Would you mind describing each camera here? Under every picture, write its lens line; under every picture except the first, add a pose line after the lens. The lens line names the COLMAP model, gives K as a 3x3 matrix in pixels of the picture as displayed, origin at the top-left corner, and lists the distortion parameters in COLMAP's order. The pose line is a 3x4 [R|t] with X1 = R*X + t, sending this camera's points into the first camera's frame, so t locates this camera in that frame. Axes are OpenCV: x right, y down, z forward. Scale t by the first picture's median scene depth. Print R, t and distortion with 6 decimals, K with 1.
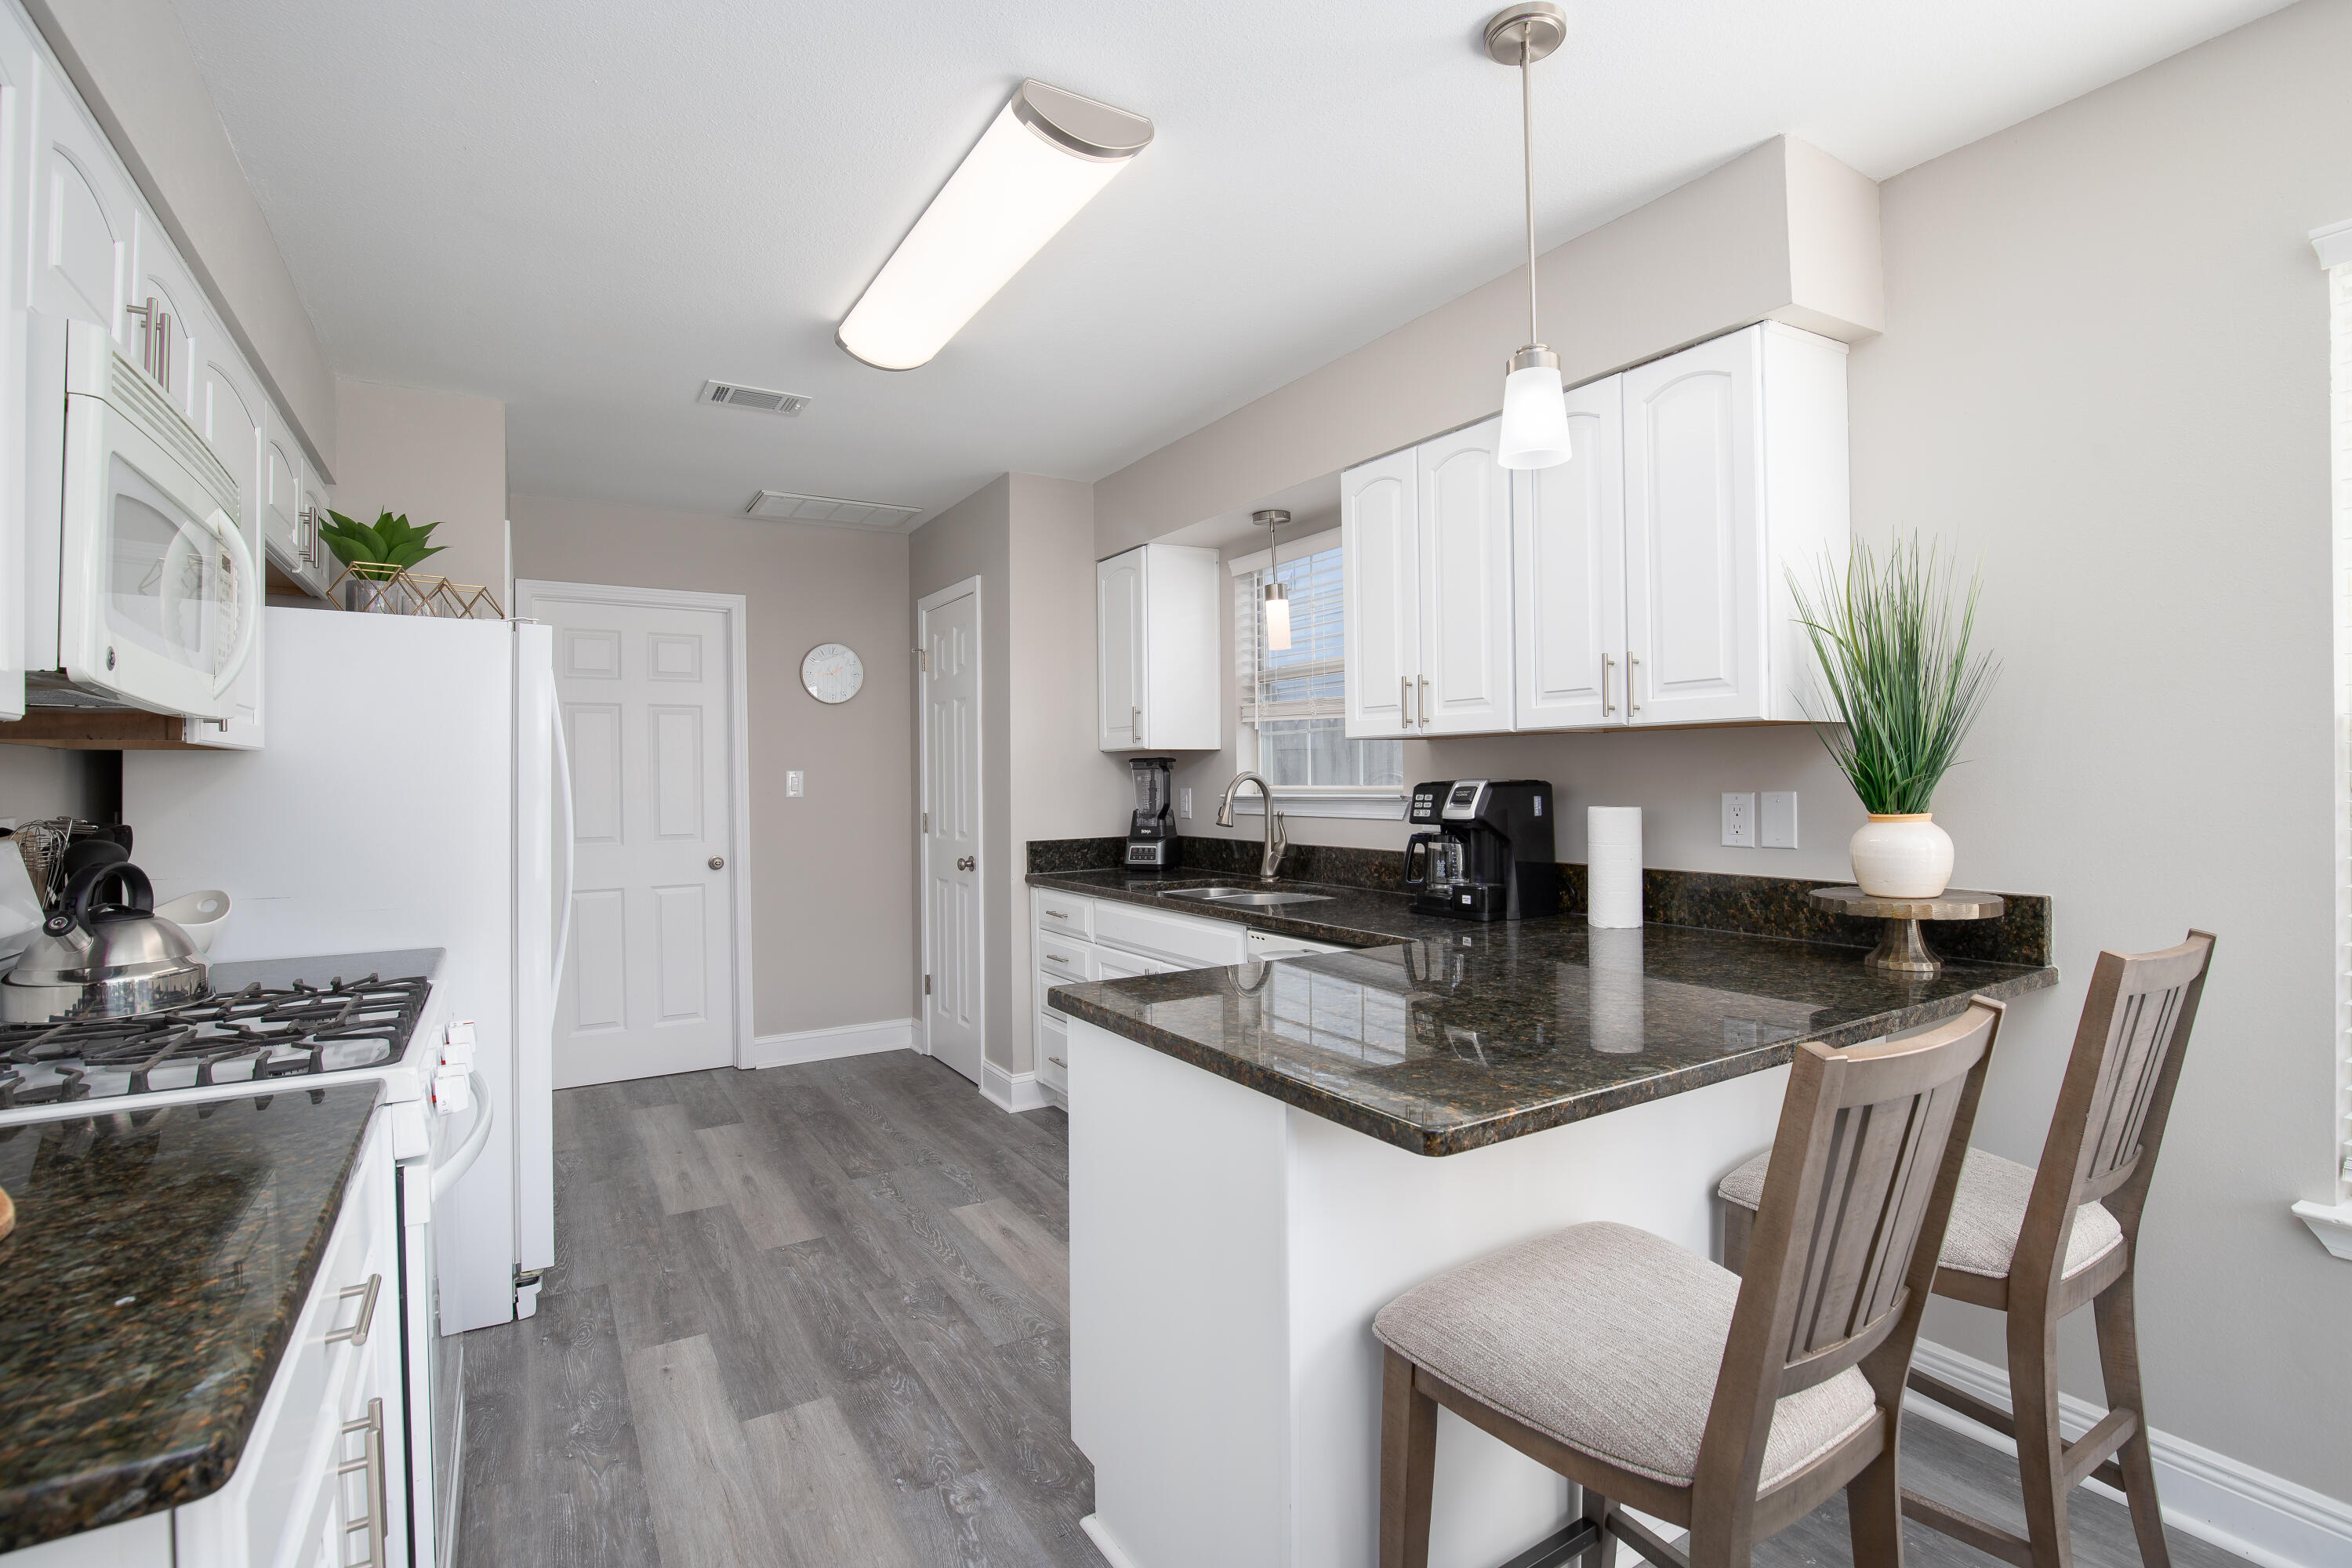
lens RADIAL K [[1102.1, 0, 1167.2], [0, 1102.1, 771.2], [0, 0, 1]] dist [-0.031597, 0.001698]
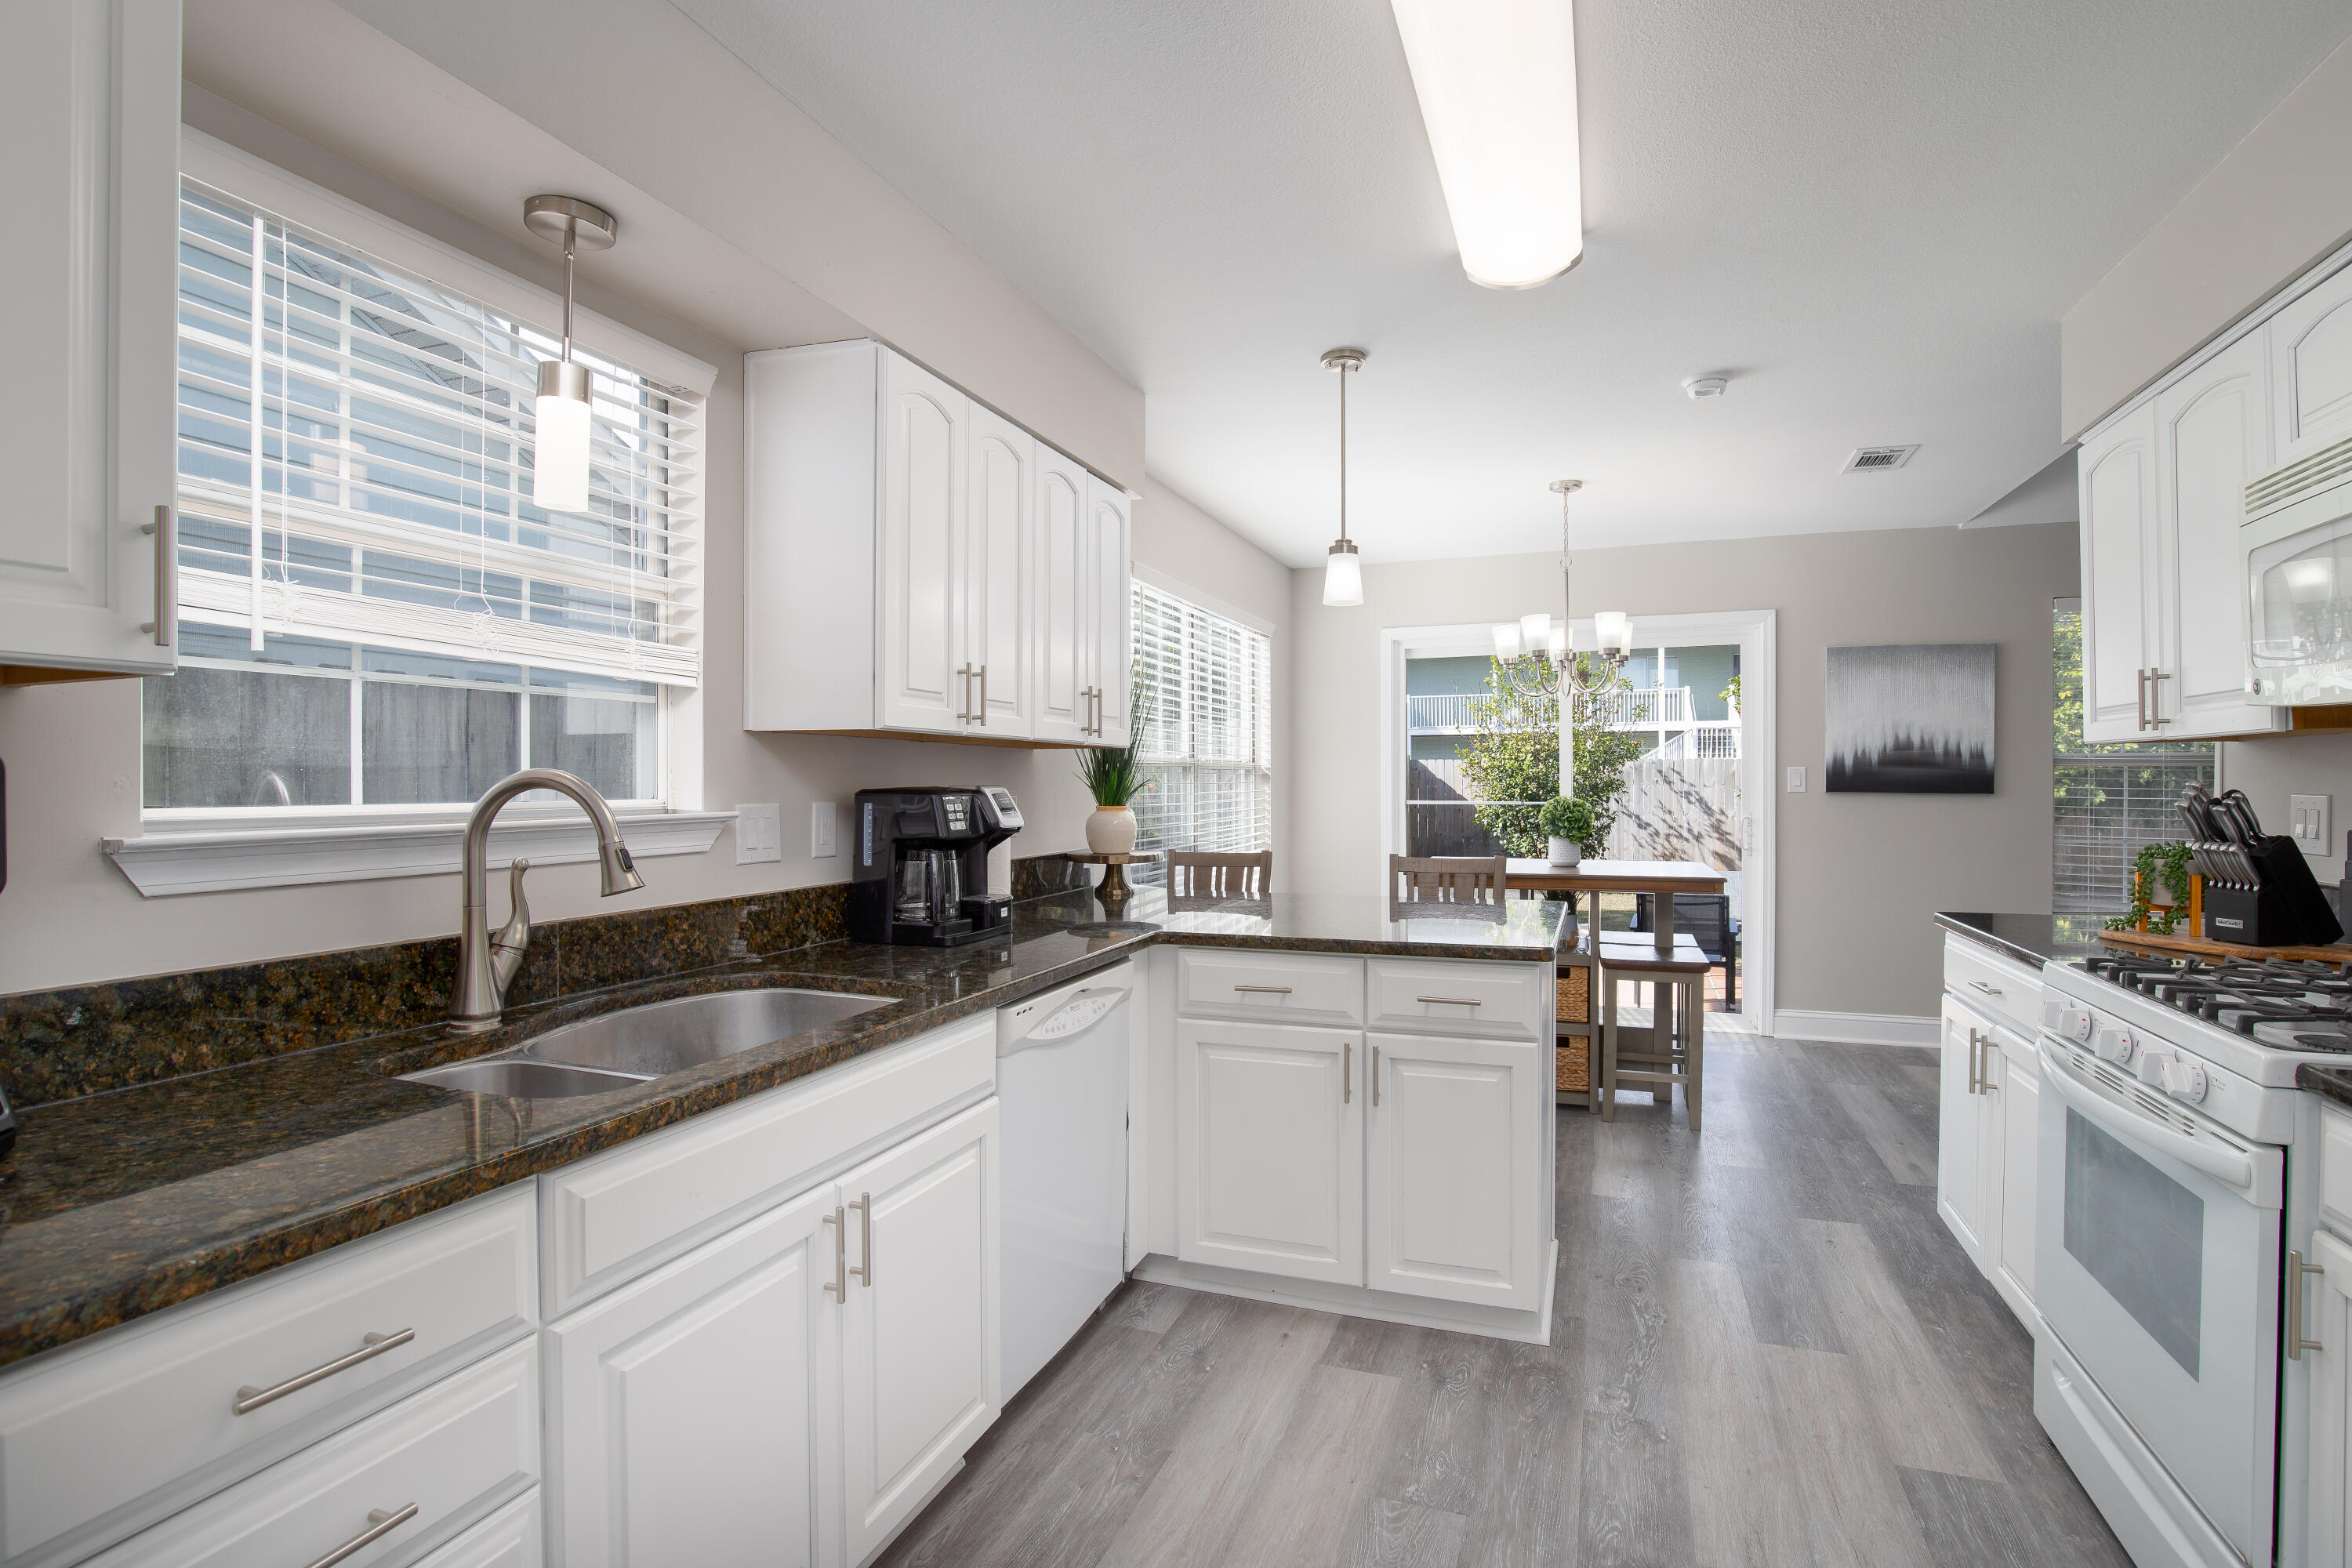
lens RADIAL K [[1102.1, 0, 1172.7], [0, 1102.1, 768.4], [0, 0, 1]] dist [-0.031597, 0.001698]
pose [[-0.611288, 0.021091, 0.791127, -0.608156], [0.011612, 0.999776, -0.017681, 0.014928], [-0.791323, -0.001622, -0.611397, 1.536899]]
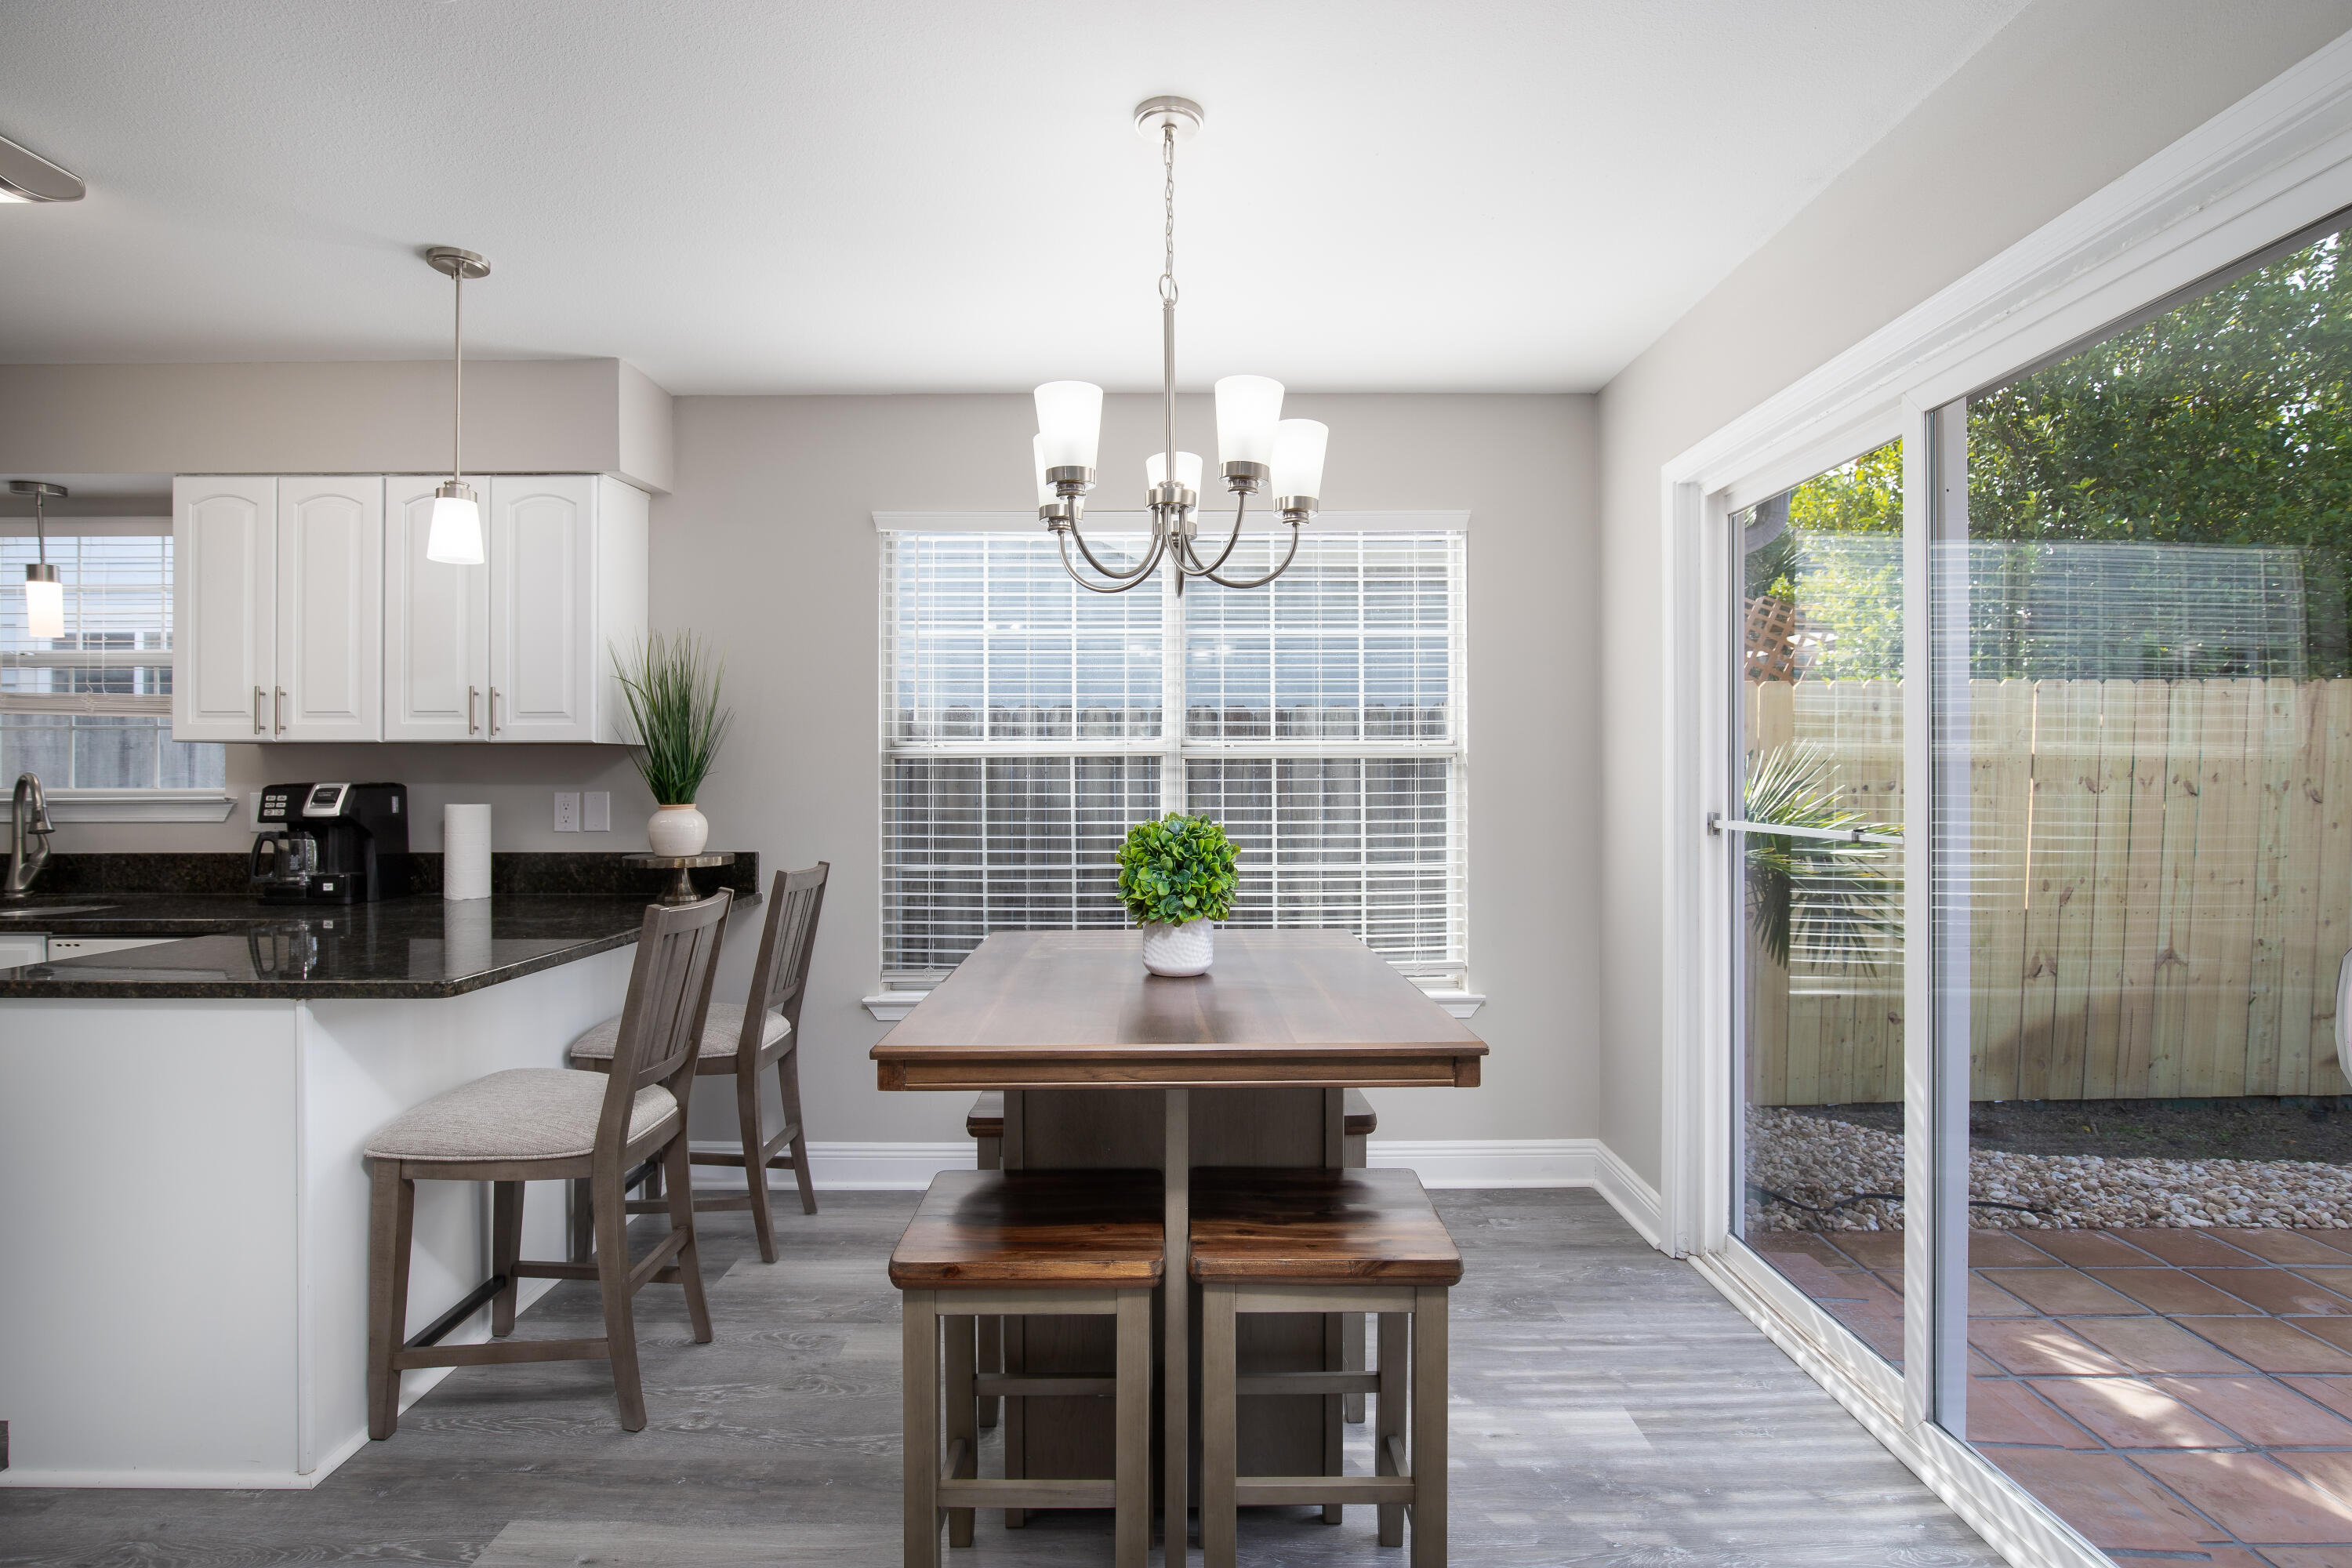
lens RADIAL K [[1163.9, 0, 1162.4], [0, 1163.9, 788.6], [0, 0, 1]] dist [-0.007589, 0.000296]
pose [[0.532780, 0.002831, 0.846249, -0.297486], [-0.008880, 0.999958, 0.002246, 0.004327], [-0.846207, -0.008712, 0.532783, -0.389175]]
